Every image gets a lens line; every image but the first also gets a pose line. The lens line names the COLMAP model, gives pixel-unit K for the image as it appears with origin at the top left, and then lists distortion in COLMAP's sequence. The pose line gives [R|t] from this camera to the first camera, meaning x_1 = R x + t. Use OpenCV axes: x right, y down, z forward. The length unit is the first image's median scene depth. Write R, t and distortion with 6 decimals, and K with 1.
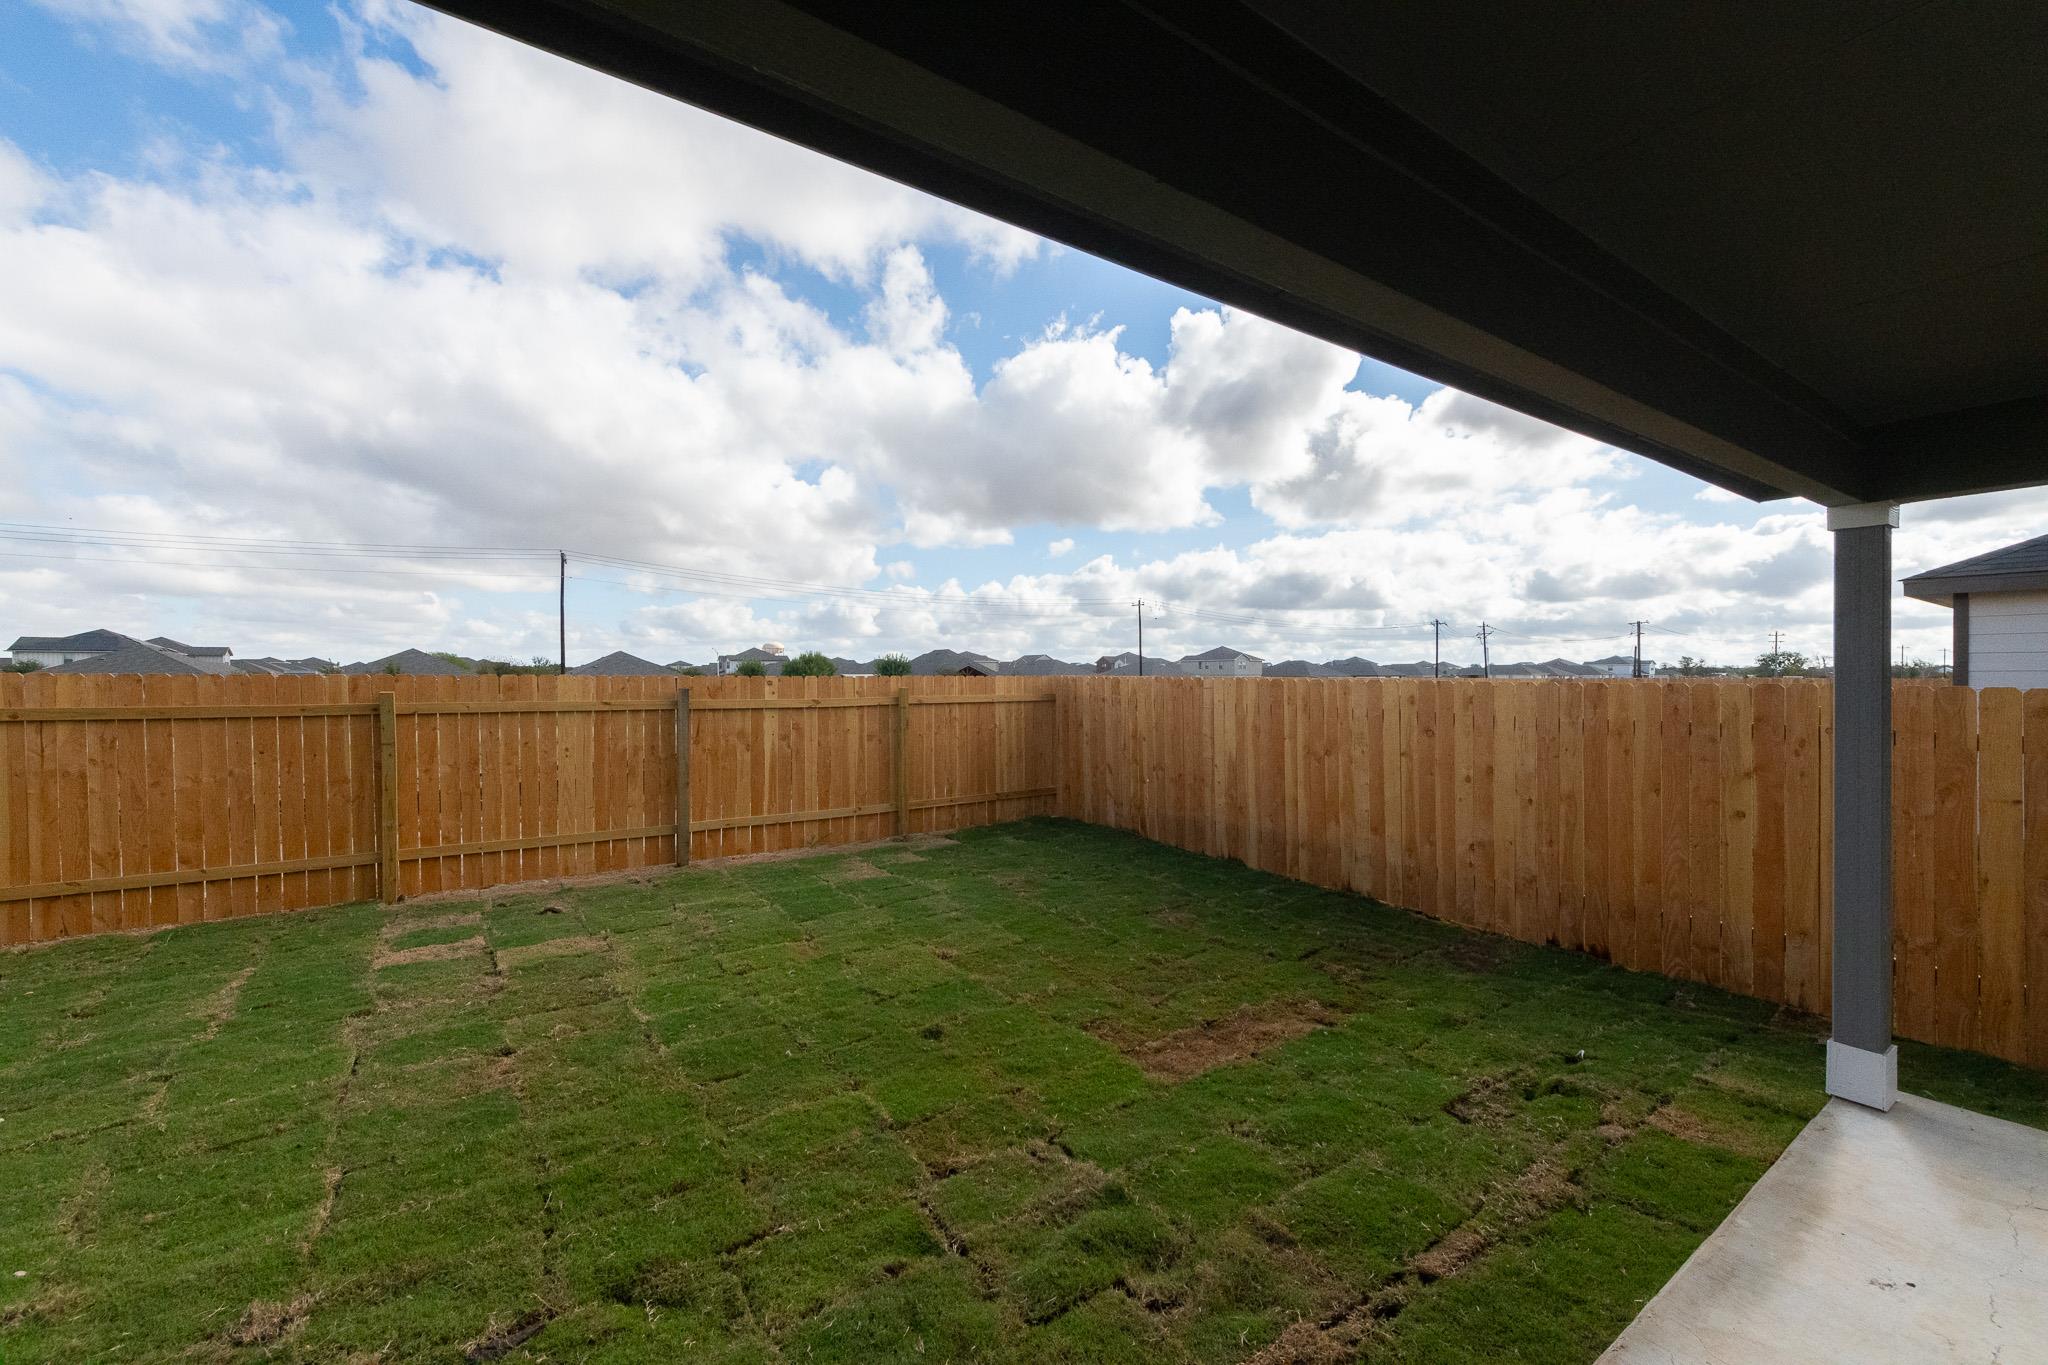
lens RADIAL K [[798.3, 0, 1028.3], [0, 798.3, 681.7], [0, 0, 1]] dist [0.012876, -0.000018]
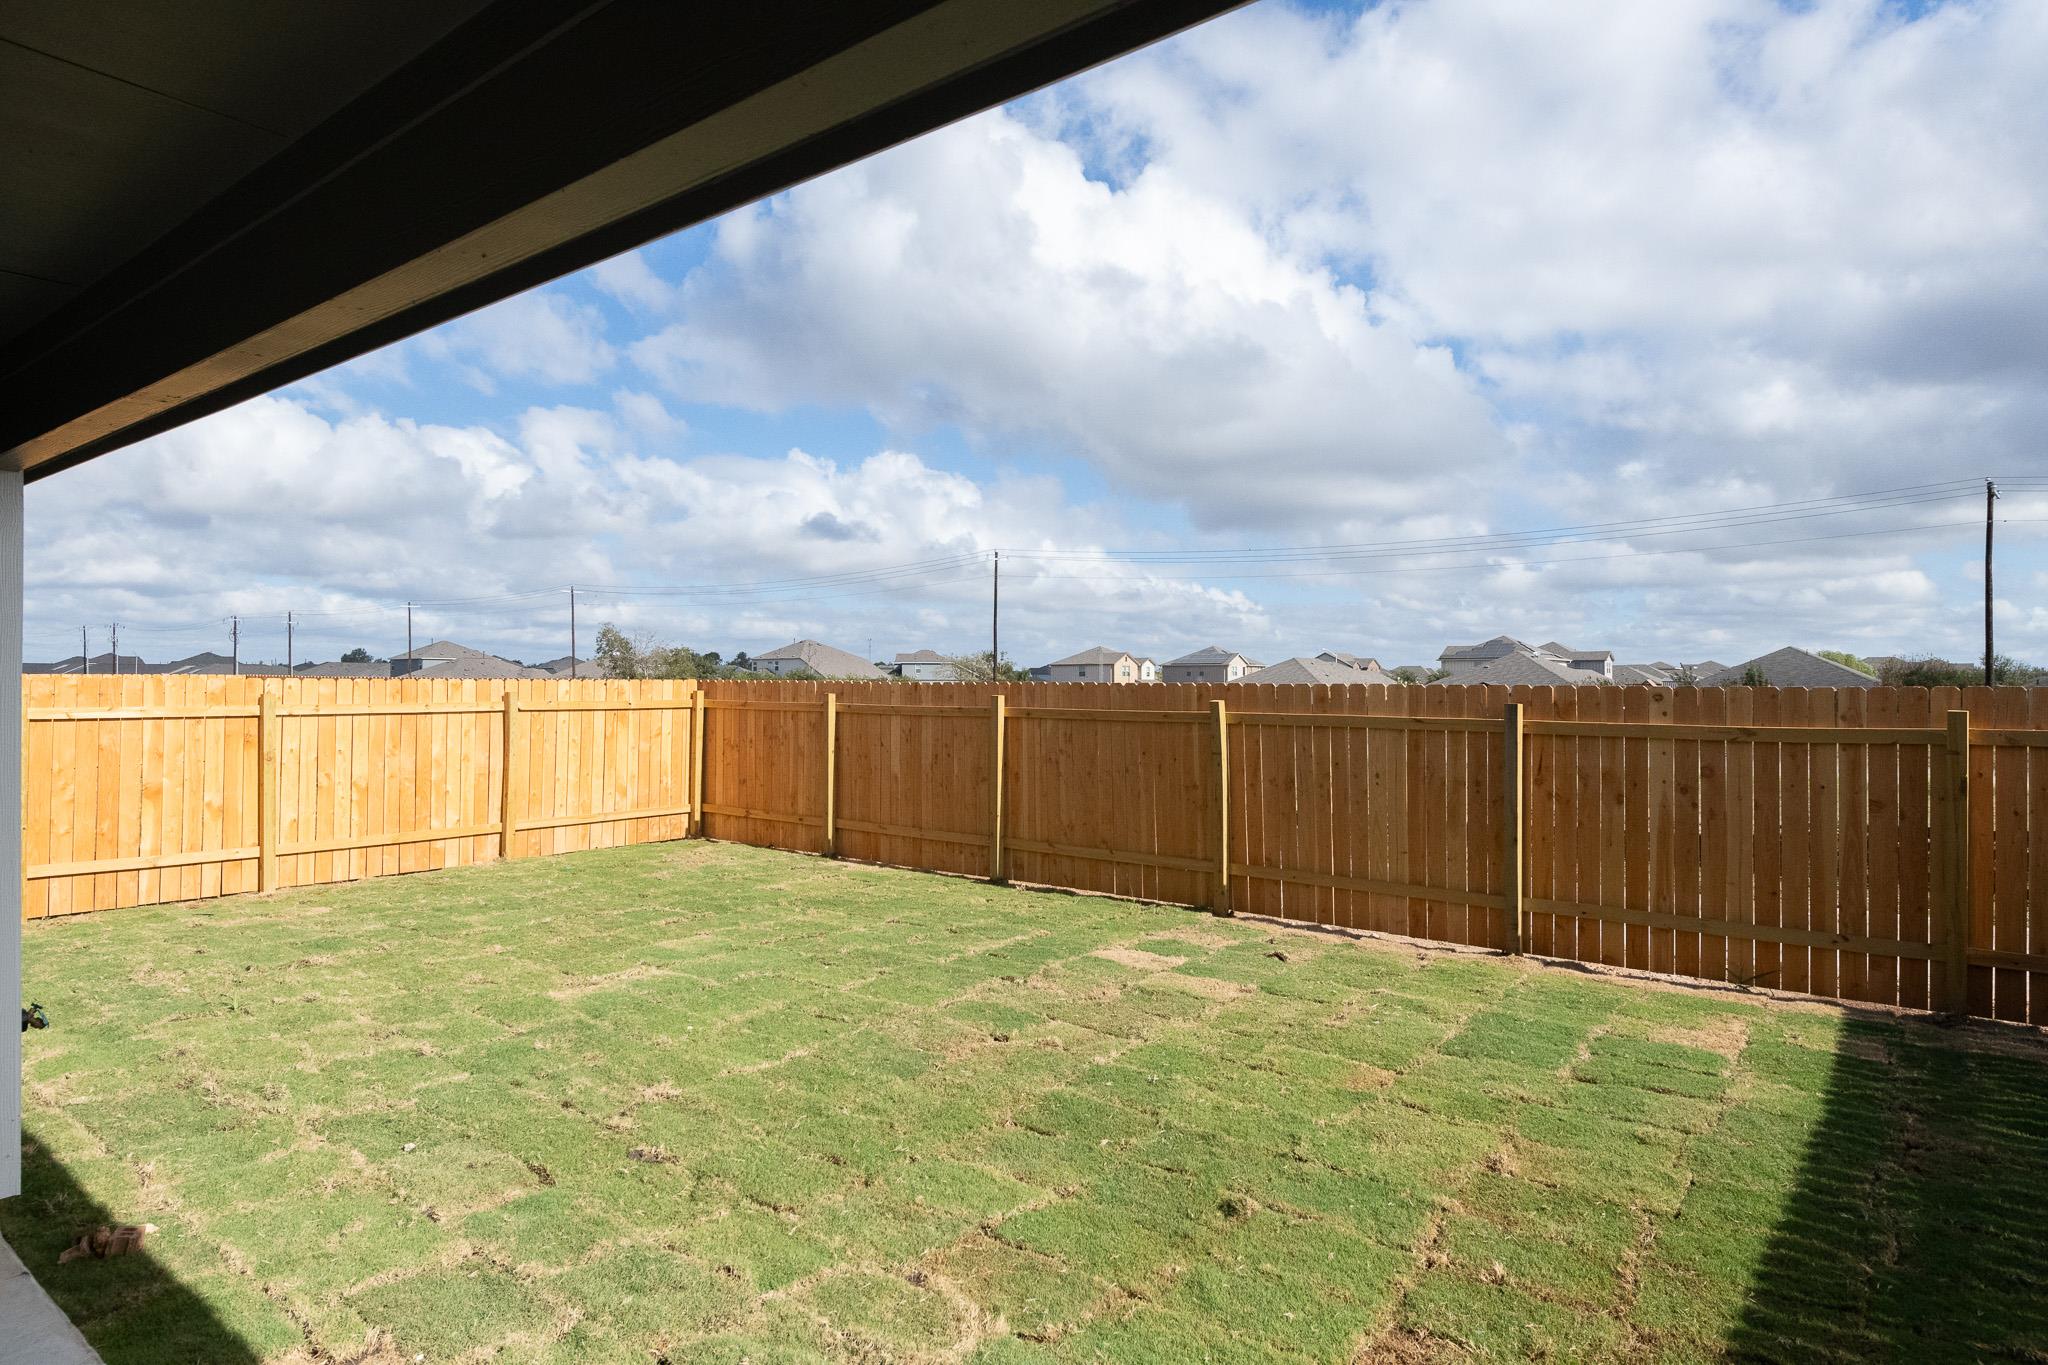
lens RADIAL K [[1192.3, 0, 1030.9], [0, 1192.3, 677.3], [0, 0, 1]] dist [0.041820, 0.000034]
pose [[0.299095, -0.006193, -0.954203, 0.616201], [-0.009664, 0.999908, -0.009518, 0.002078], [0.954175, 0.012069, 0.299007, 0.405764]]
